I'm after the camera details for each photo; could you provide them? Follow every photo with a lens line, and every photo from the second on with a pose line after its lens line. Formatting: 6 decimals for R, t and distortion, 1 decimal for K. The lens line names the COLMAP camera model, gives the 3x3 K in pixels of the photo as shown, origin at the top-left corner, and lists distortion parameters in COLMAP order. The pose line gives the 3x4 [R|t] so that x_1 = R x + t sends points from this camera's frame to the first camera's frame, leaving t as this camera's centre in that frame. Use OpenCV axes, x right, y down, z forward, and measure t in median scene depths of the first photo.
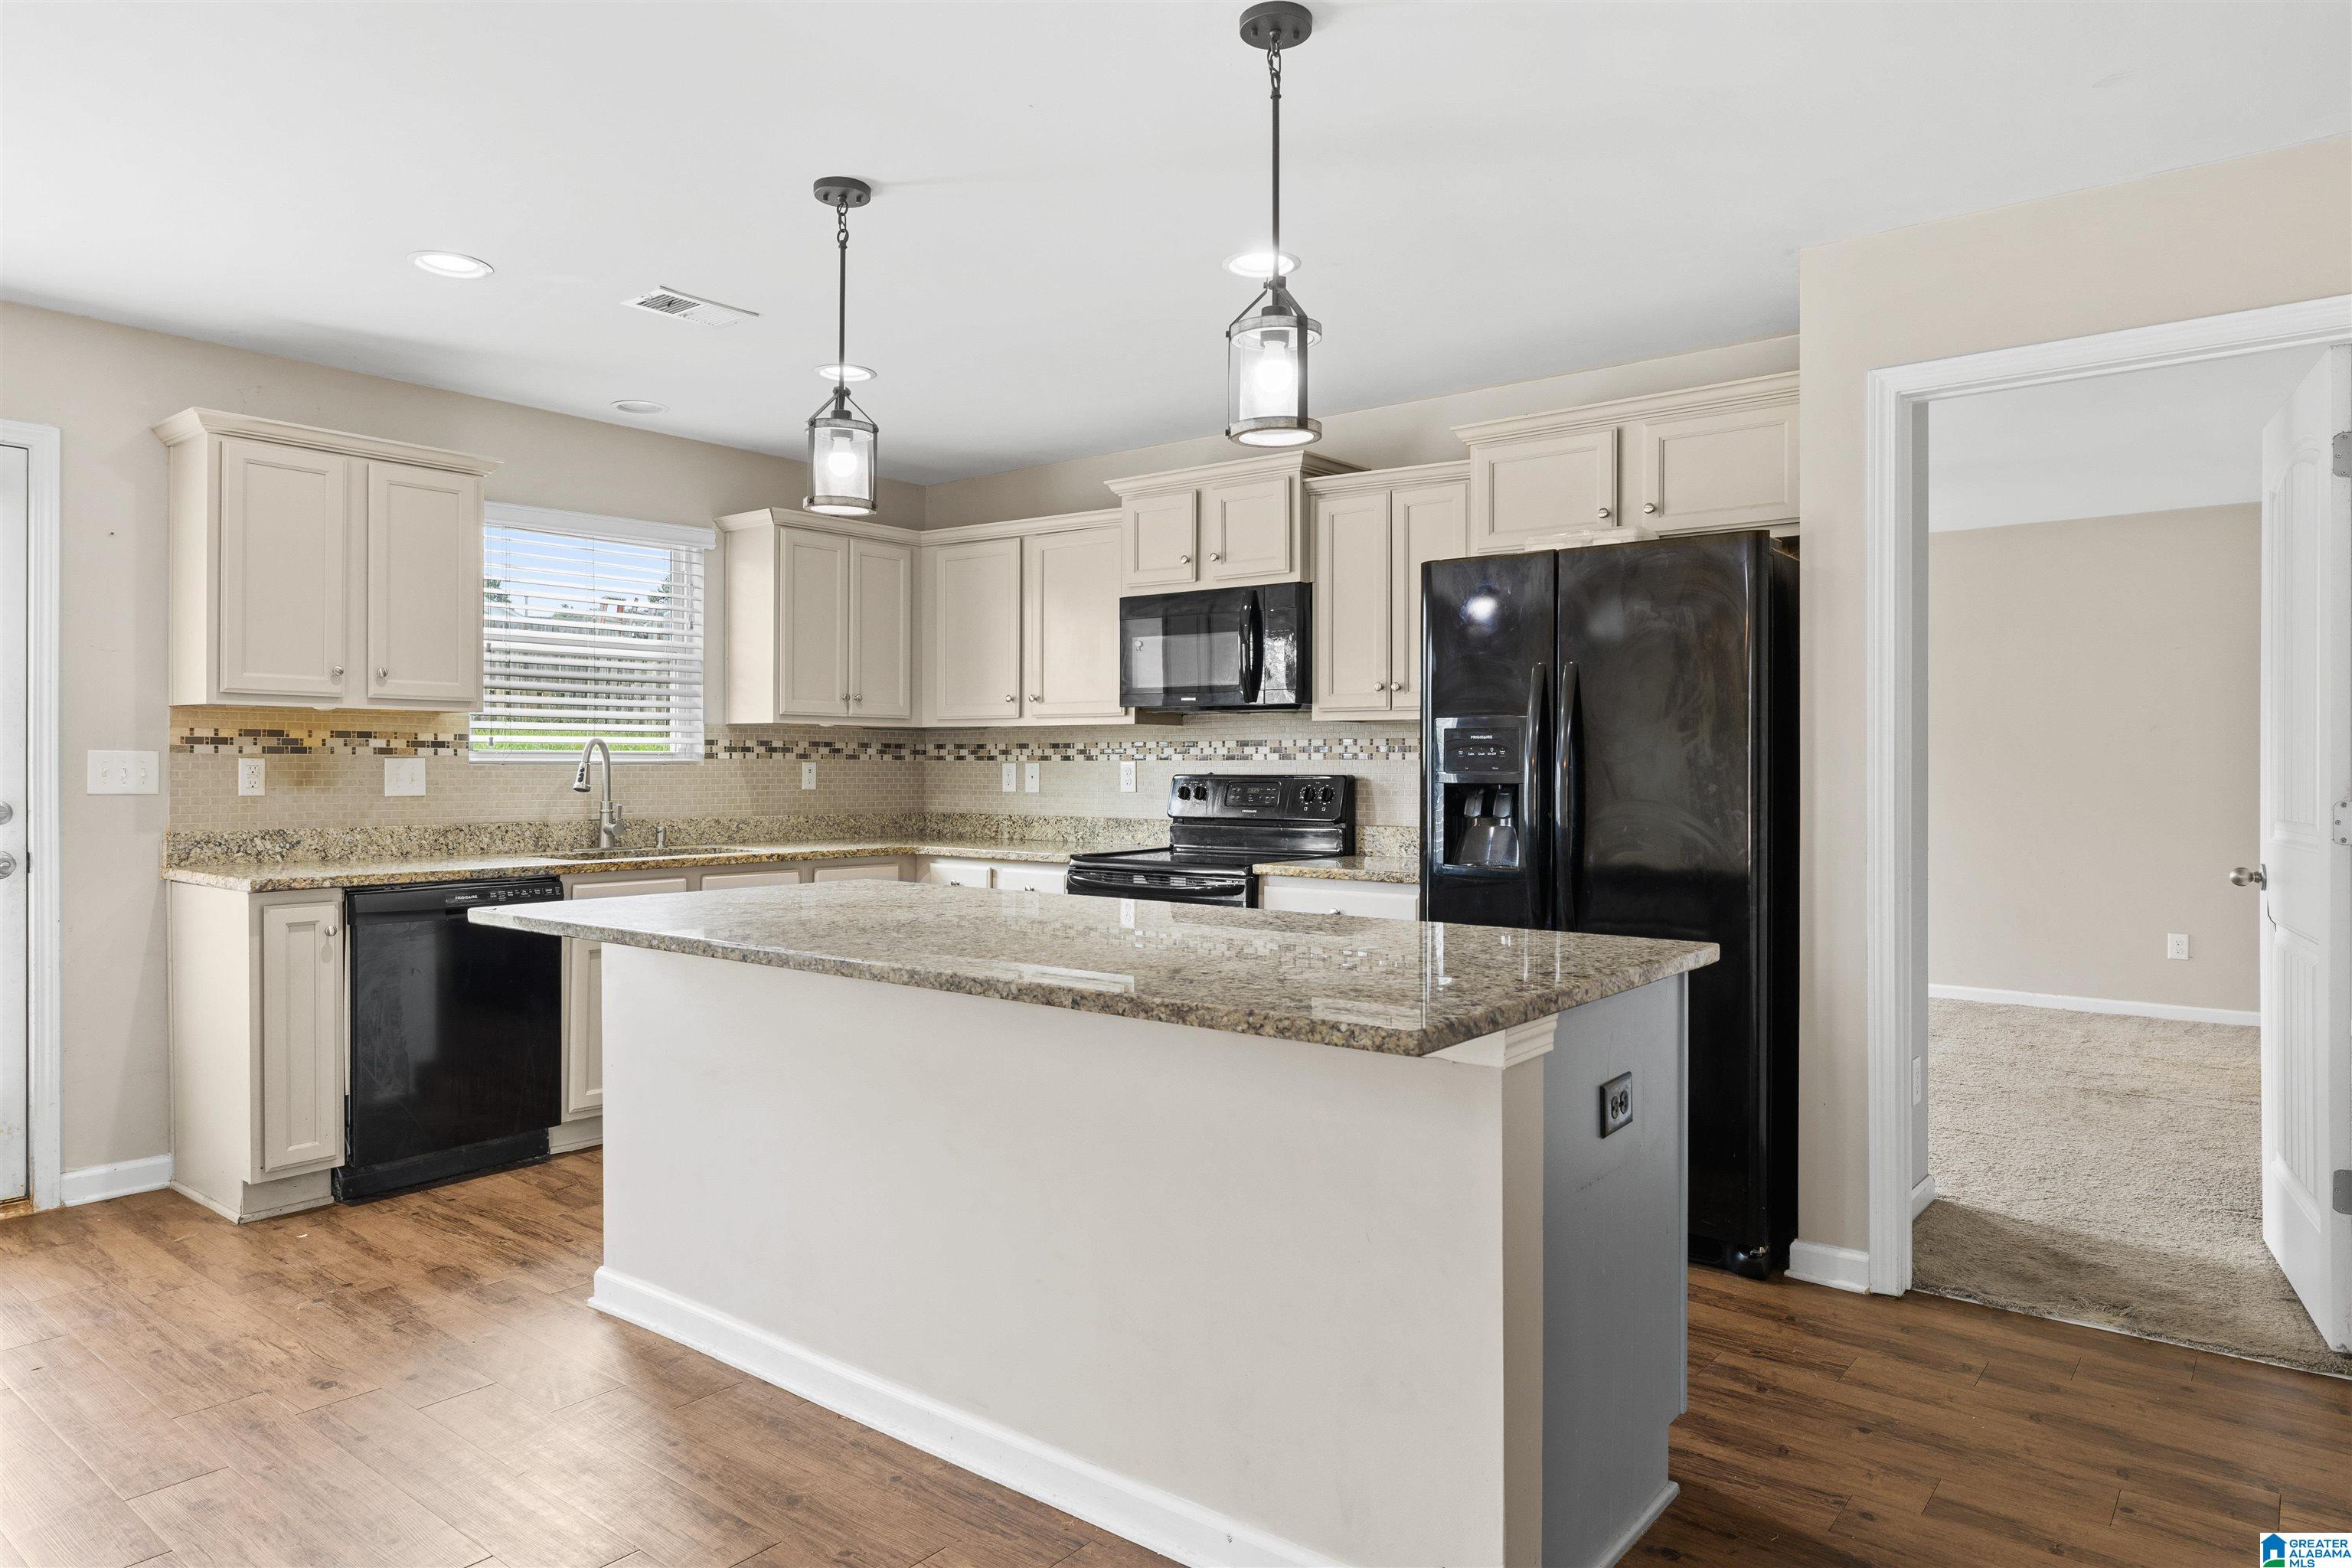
lens RADIAL K [[1443.0, 0, 1163.7], [0, 1443.0, 768.7], [0, 0, 1]] dist [-0.000627, -0.001819]
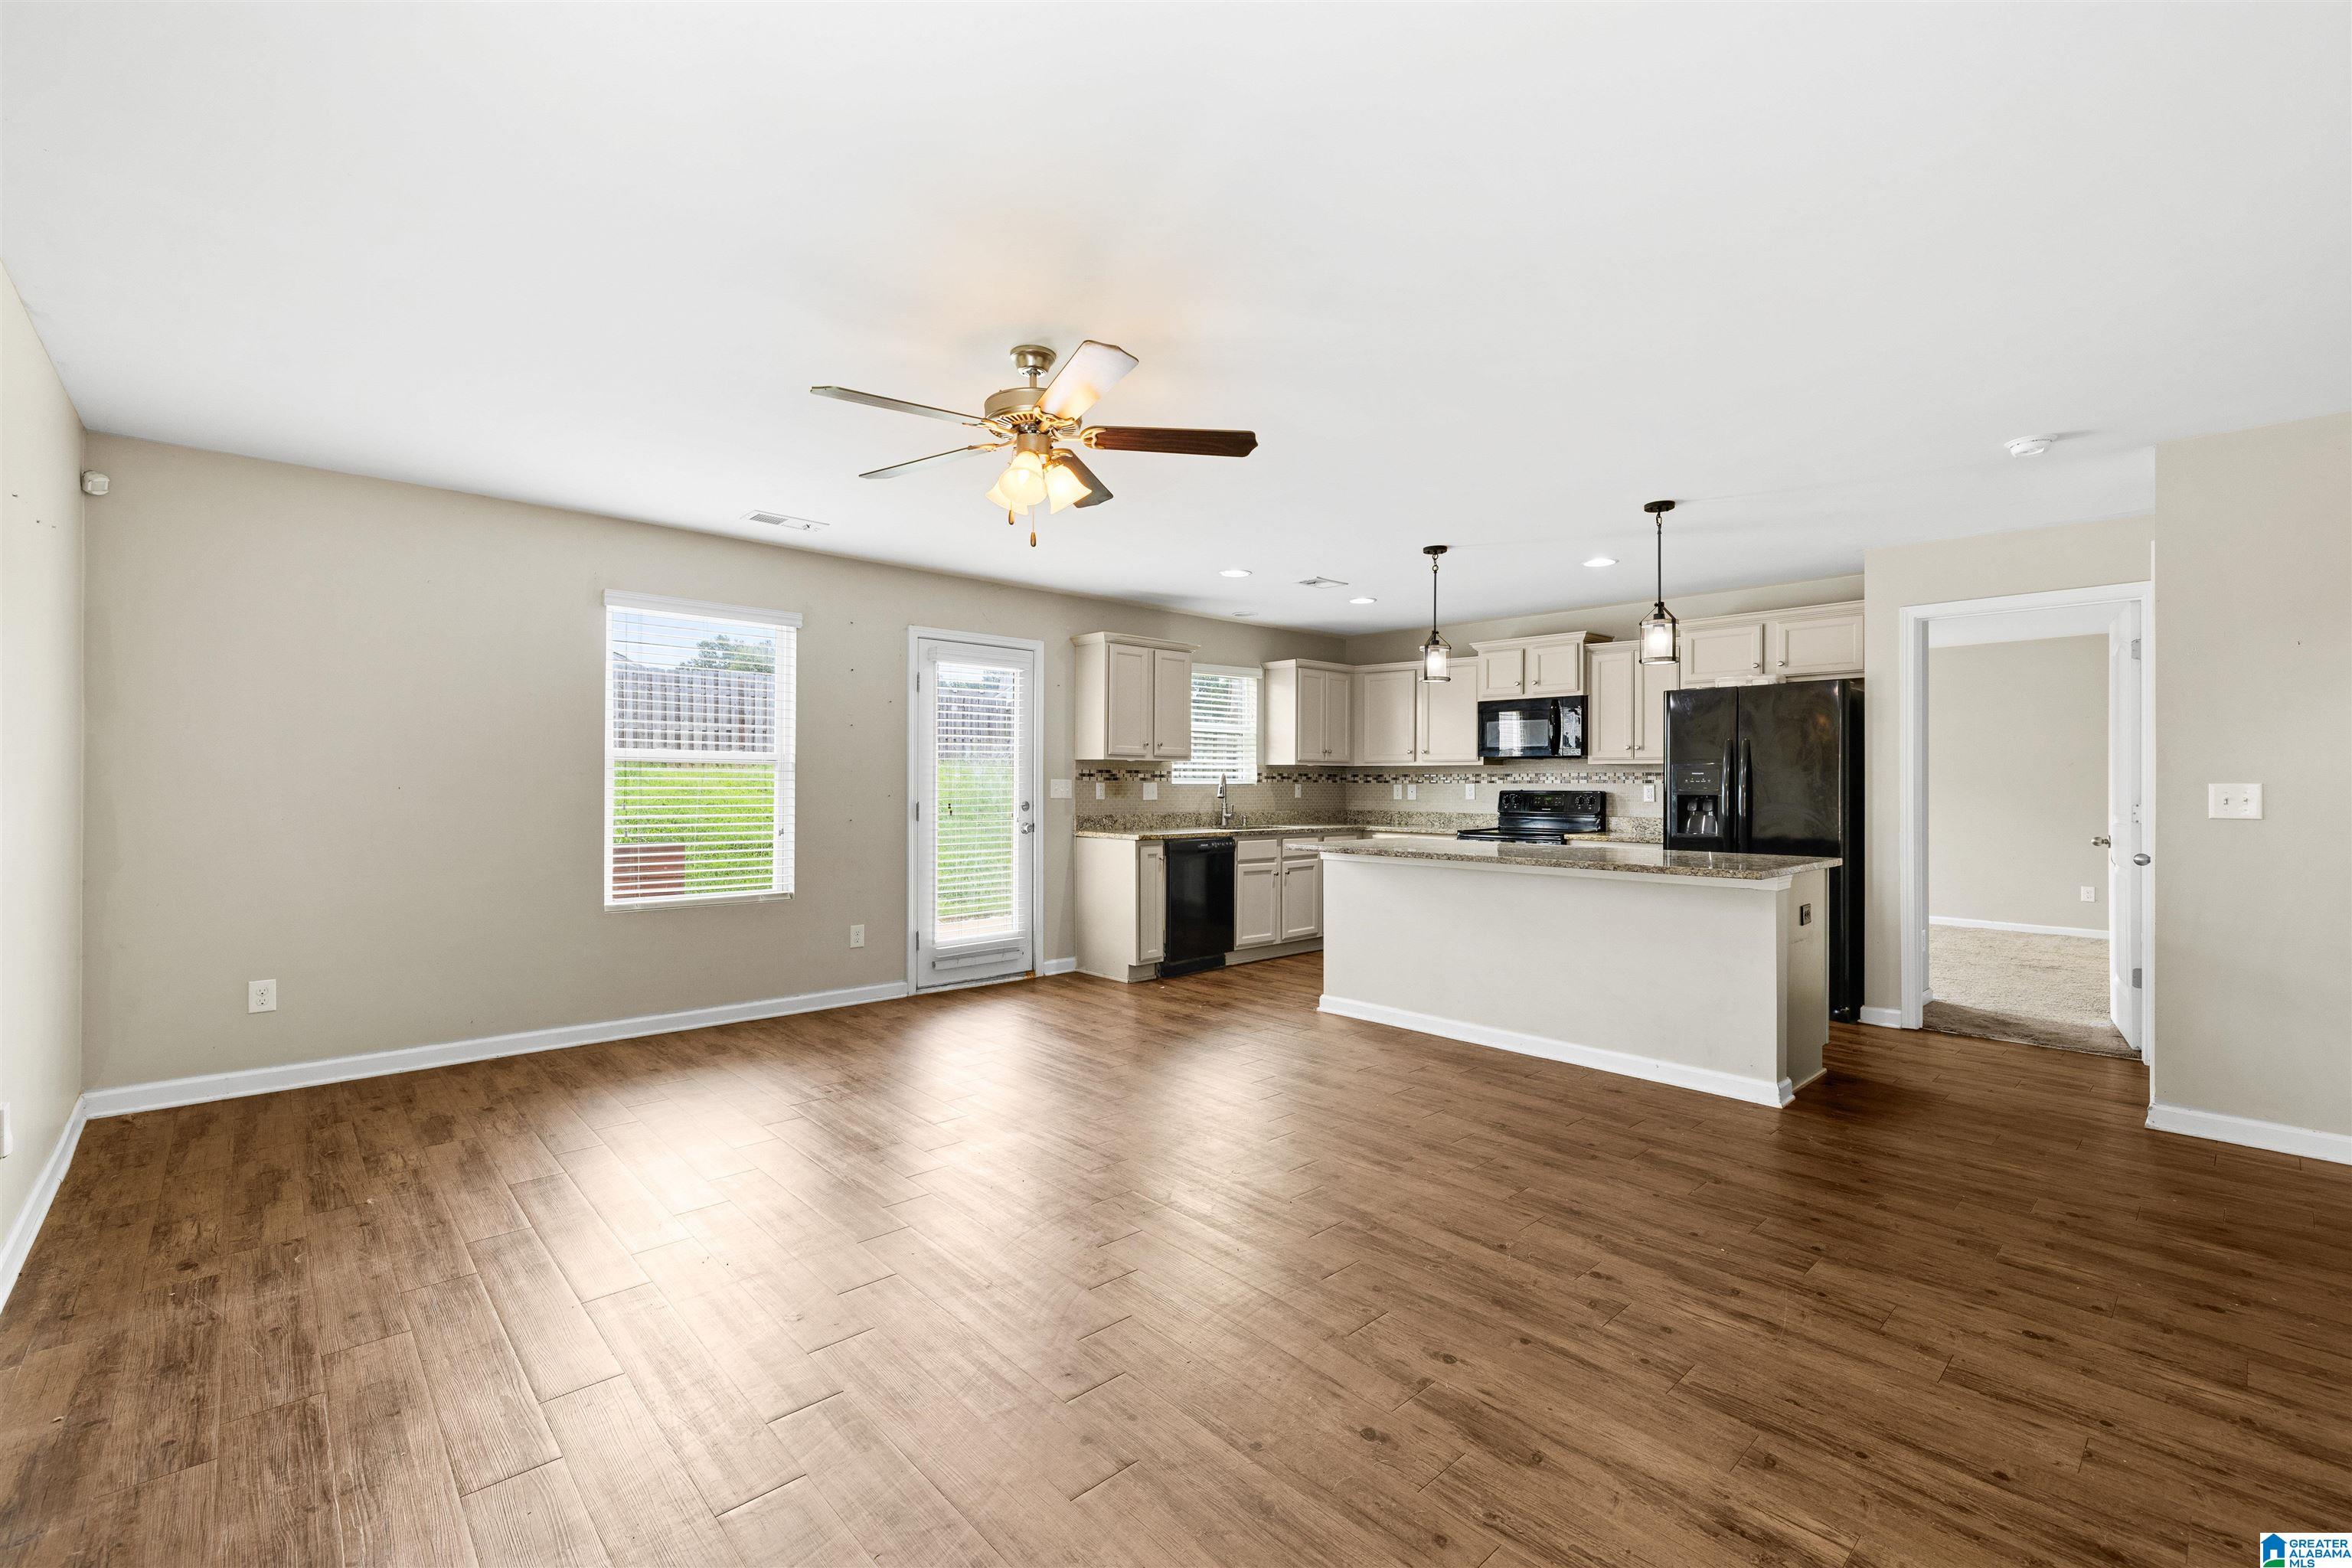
lens RADIAL K [[1006.3, 0, 1166.7], [0, 1006.3, 780.0], [0, 0, 1]] dist [0.002963, 0.000471]
pose [[0.988655, 0.000368, -0.150204, -0.279331], [-0.001271, 0.999982, -0.005920, -0.002042], [0.150199, 0.006044, 0.988637, -0.497026]]
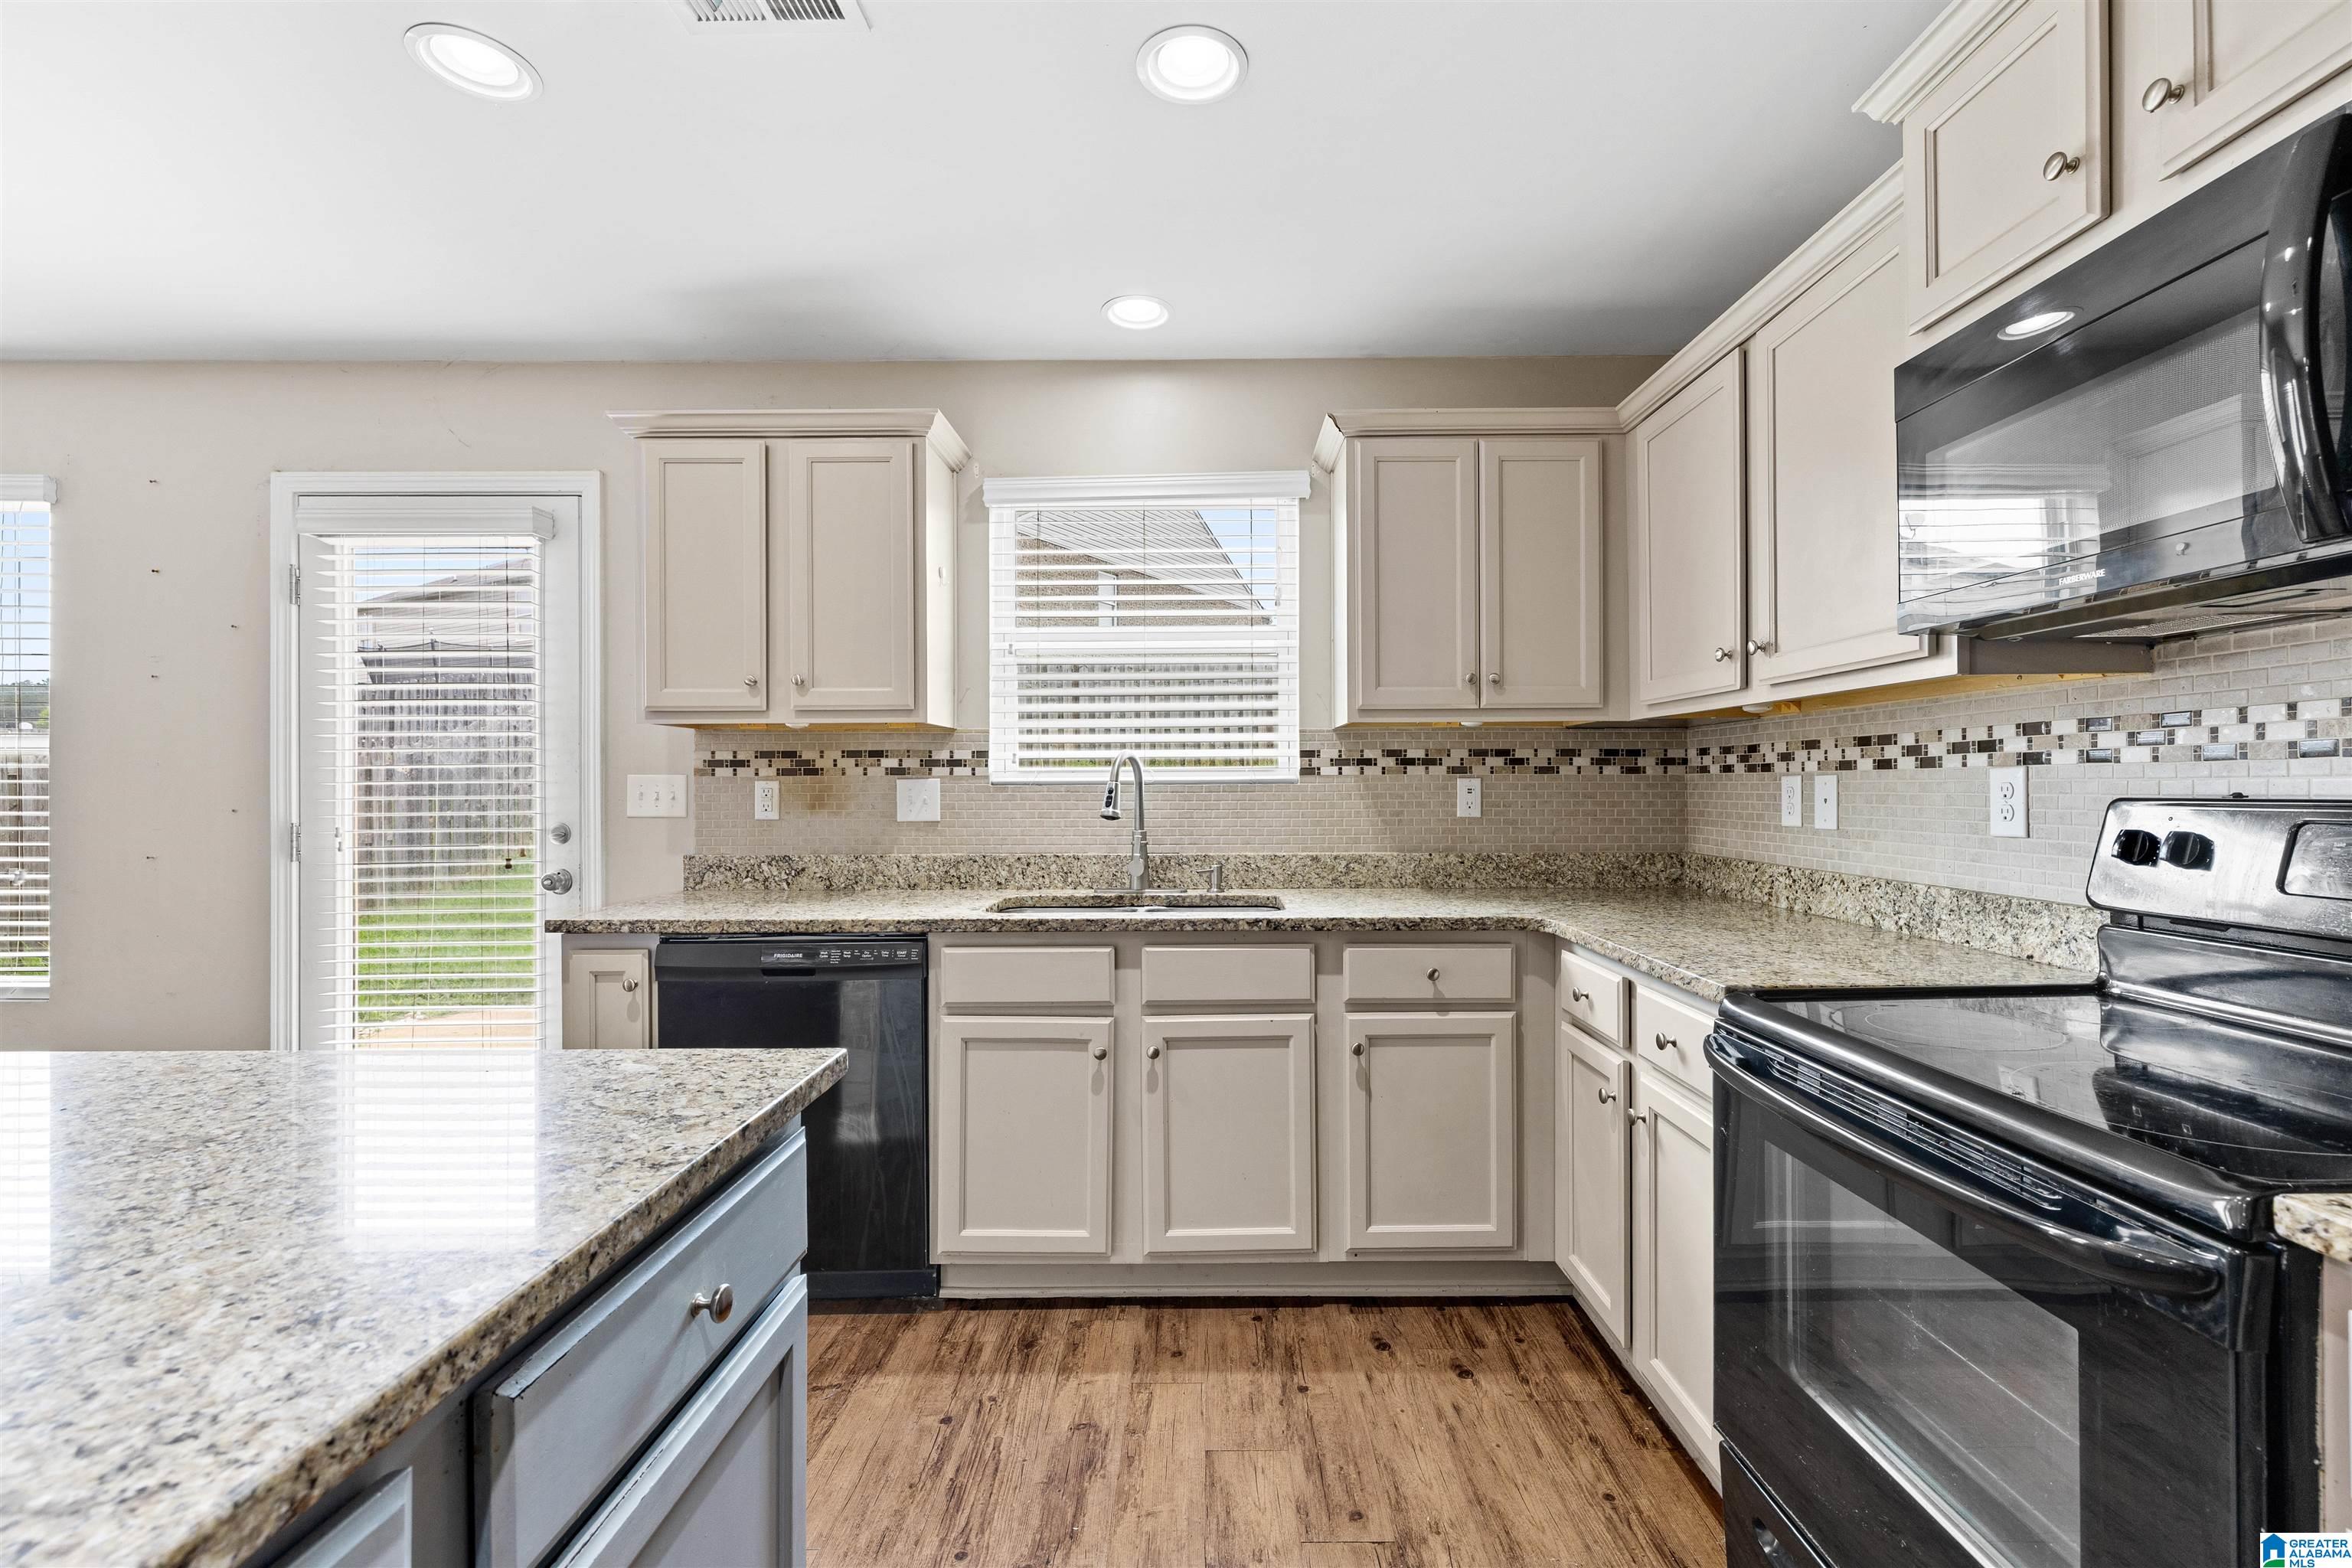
lens RADIAL K [[1014.7, 0, 1210.8], [0, 1014.7, 784.9], [0, 0, 1]] dist [-0.000616, 0.000975]
pose [[0.626245, -0.007450, -0.779591, 0.081908], [0.005493, 0.999972, -0.005143, 0.000704], [0.779607, -0.001062, 0.626268, 0.758364]]
